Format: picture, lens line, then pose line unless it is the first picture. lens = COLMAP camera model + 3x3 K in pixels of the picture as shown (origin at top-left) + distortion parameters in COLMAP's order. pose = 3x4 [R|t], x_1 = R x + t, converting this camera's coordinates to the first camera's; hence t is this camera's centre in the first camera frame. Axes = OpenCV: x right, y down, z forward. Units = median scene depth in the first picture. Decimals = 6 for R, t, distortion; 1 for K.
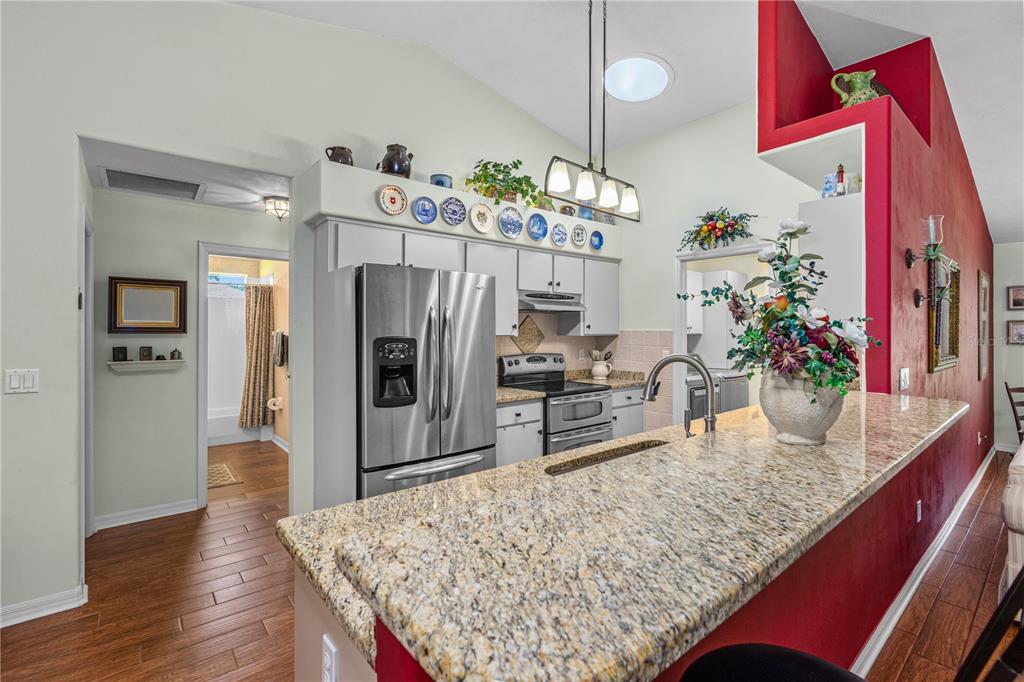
lens RADIAL K [[465.2, 0, 516.3], [0, 465.2, 324.3], [0, 0, 1]] dist [-0.006945, 0.001375]
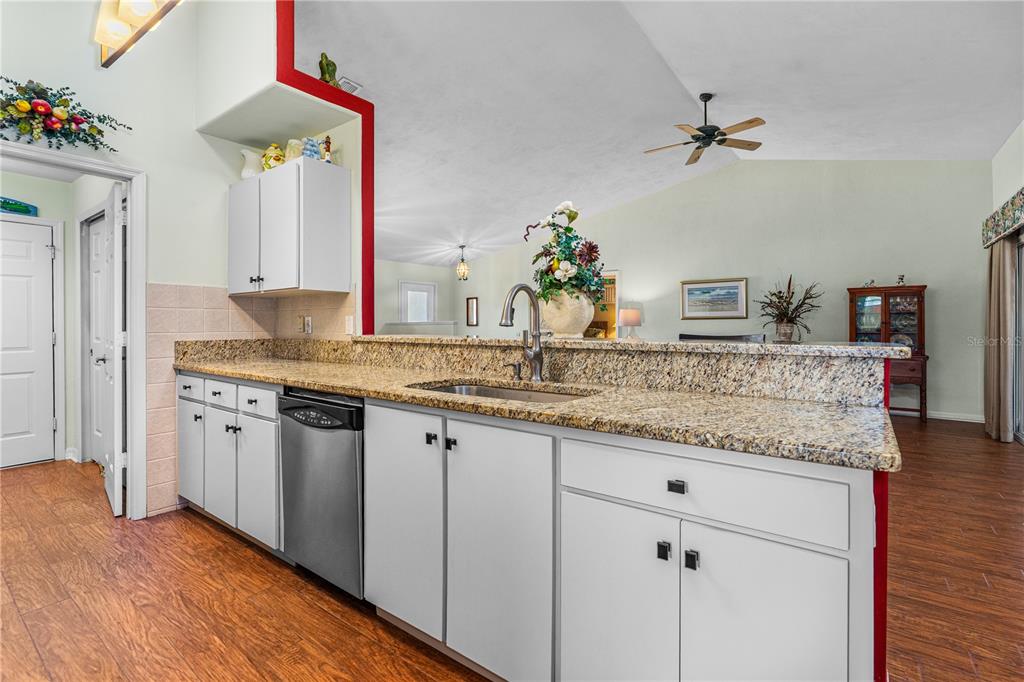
lens RADIAL K [[465.2, 0, 520.8], [0, 465.2, 325.6], [0, 0, 1]] dist [-0.006945, 0.001375]
pose [[-0.235723, -0.002593, 0.971817, -0.303391], [-0.012400, 0.999923, -0.000340, 0.065591], [-0.971741, -0.012131, -0.235738, 0.485189]]
